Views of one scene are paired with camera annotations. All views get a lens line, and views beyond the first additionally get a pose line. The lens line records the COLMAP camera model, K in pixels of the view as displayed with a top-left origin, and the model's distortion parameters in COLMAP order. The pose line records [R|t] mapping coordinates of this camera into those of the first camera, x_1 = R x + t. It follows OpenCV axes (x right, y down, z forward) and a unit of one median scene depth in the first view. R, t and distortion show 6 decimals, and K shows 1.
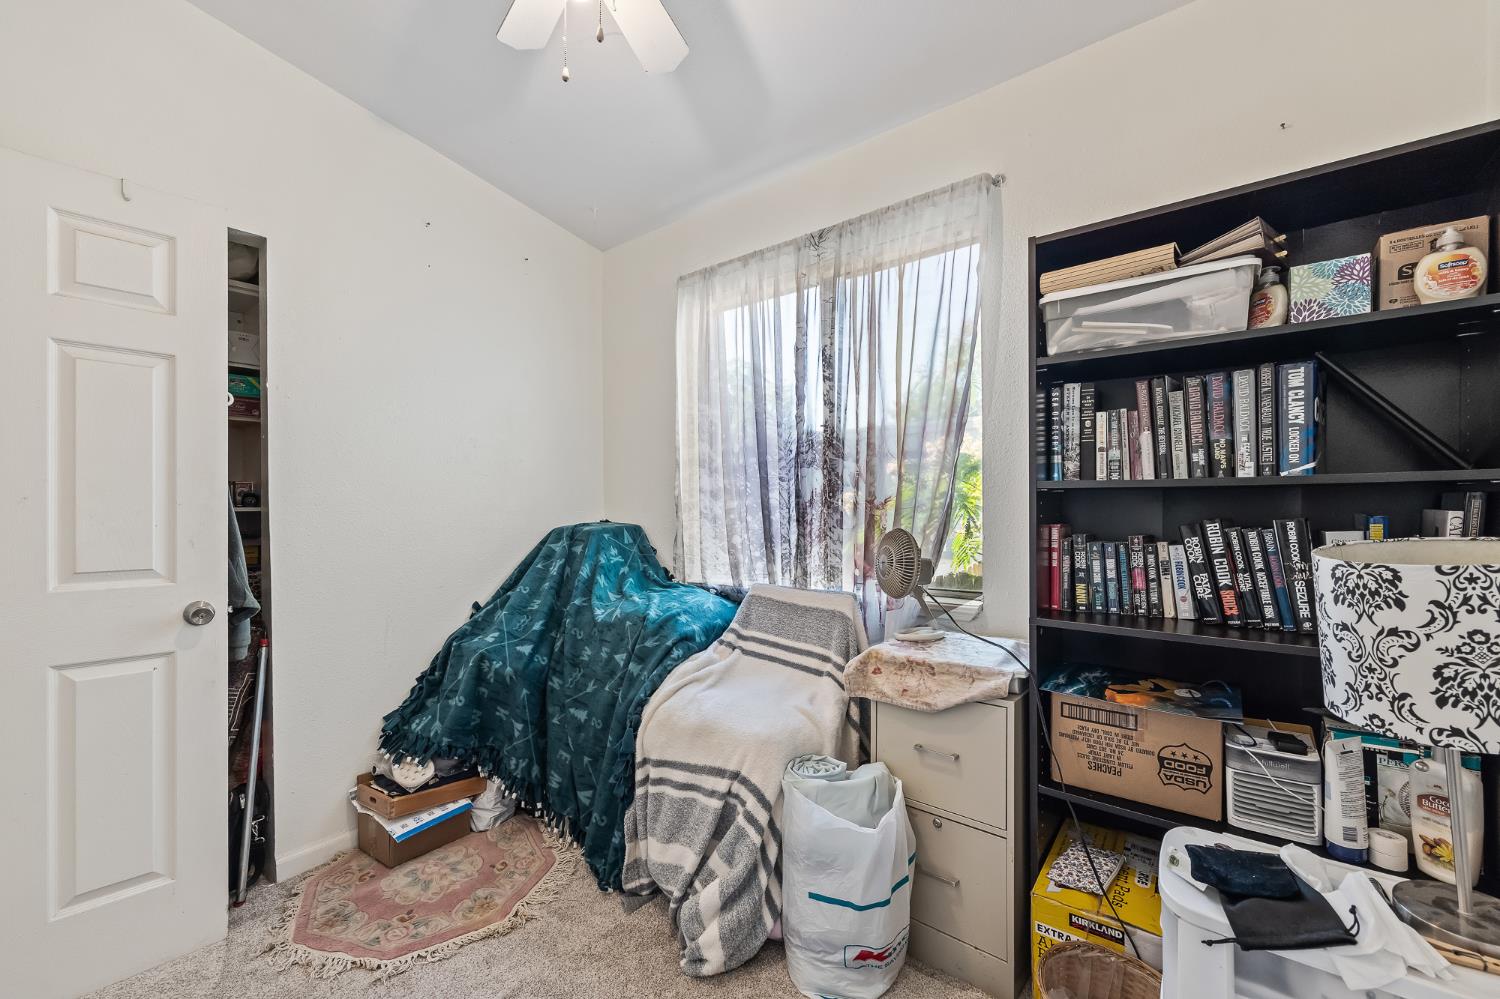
lens RADIAL K [[598.2, 0, 745.9], [0, 598.2, 507.9], [0, 0, 1]] dist [-0.002071, 0.000846]
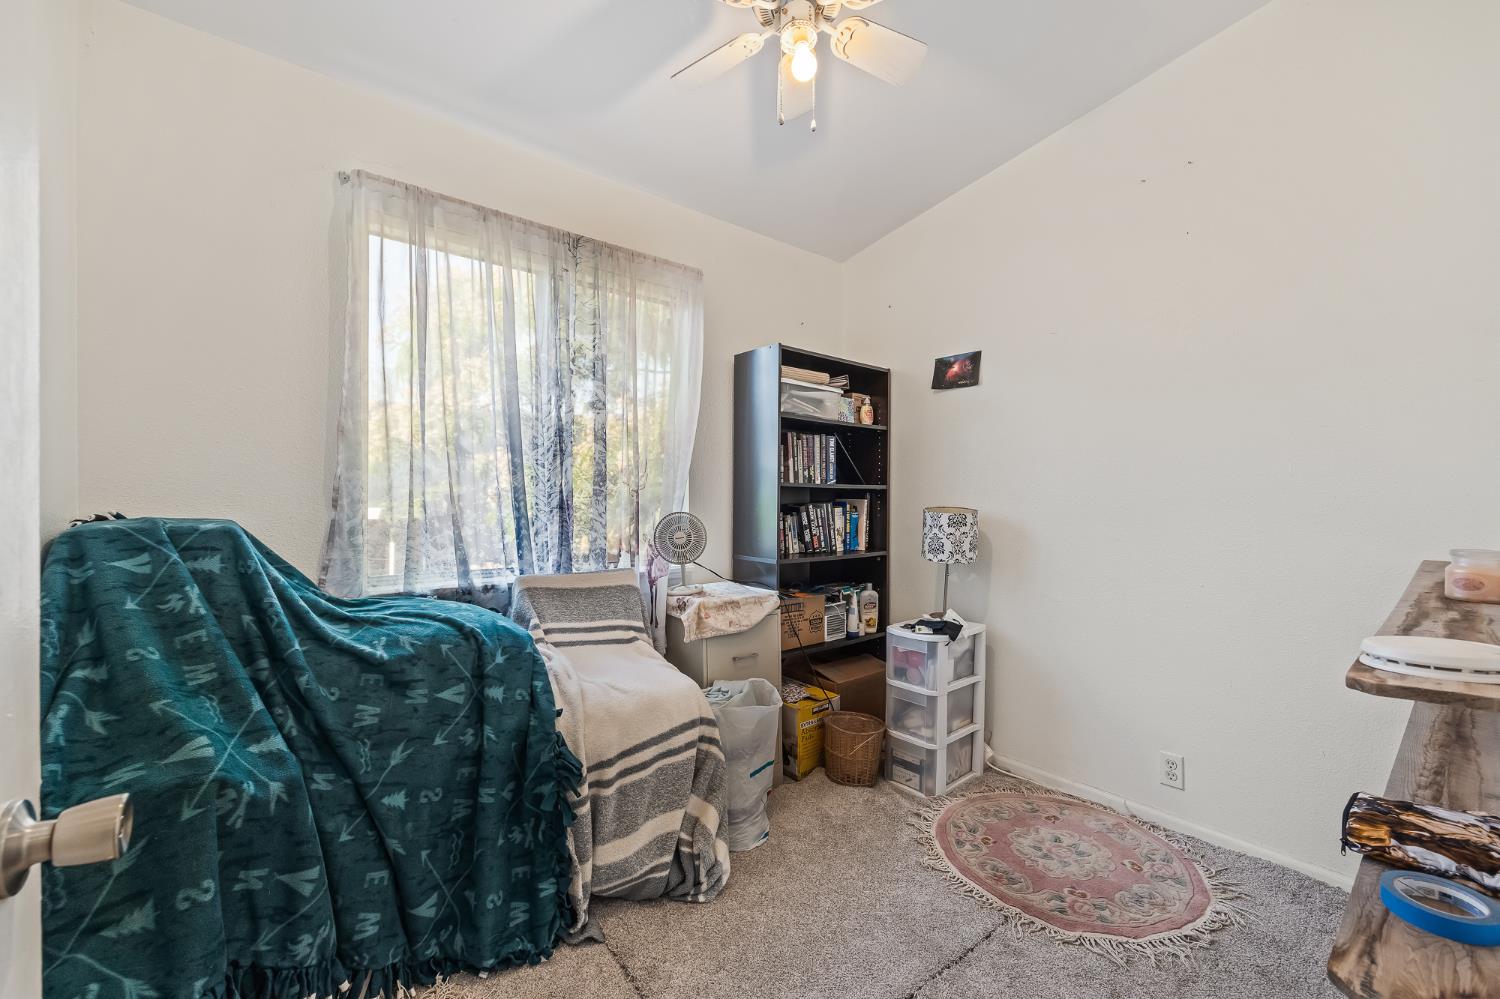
lens RADIAL K [[598.2, 0, 744.5], [0, 598.2, 498.0], [0, 0, 1]] dist [-0.002071, 0.000846]
pose [[0.226389, 0.010817, 0.973977, -1.277208], [-0.003971, 0.999940, -0.010182, 0.021836], [-0.974029, -0.001562, 0.226419, 0.719318]]
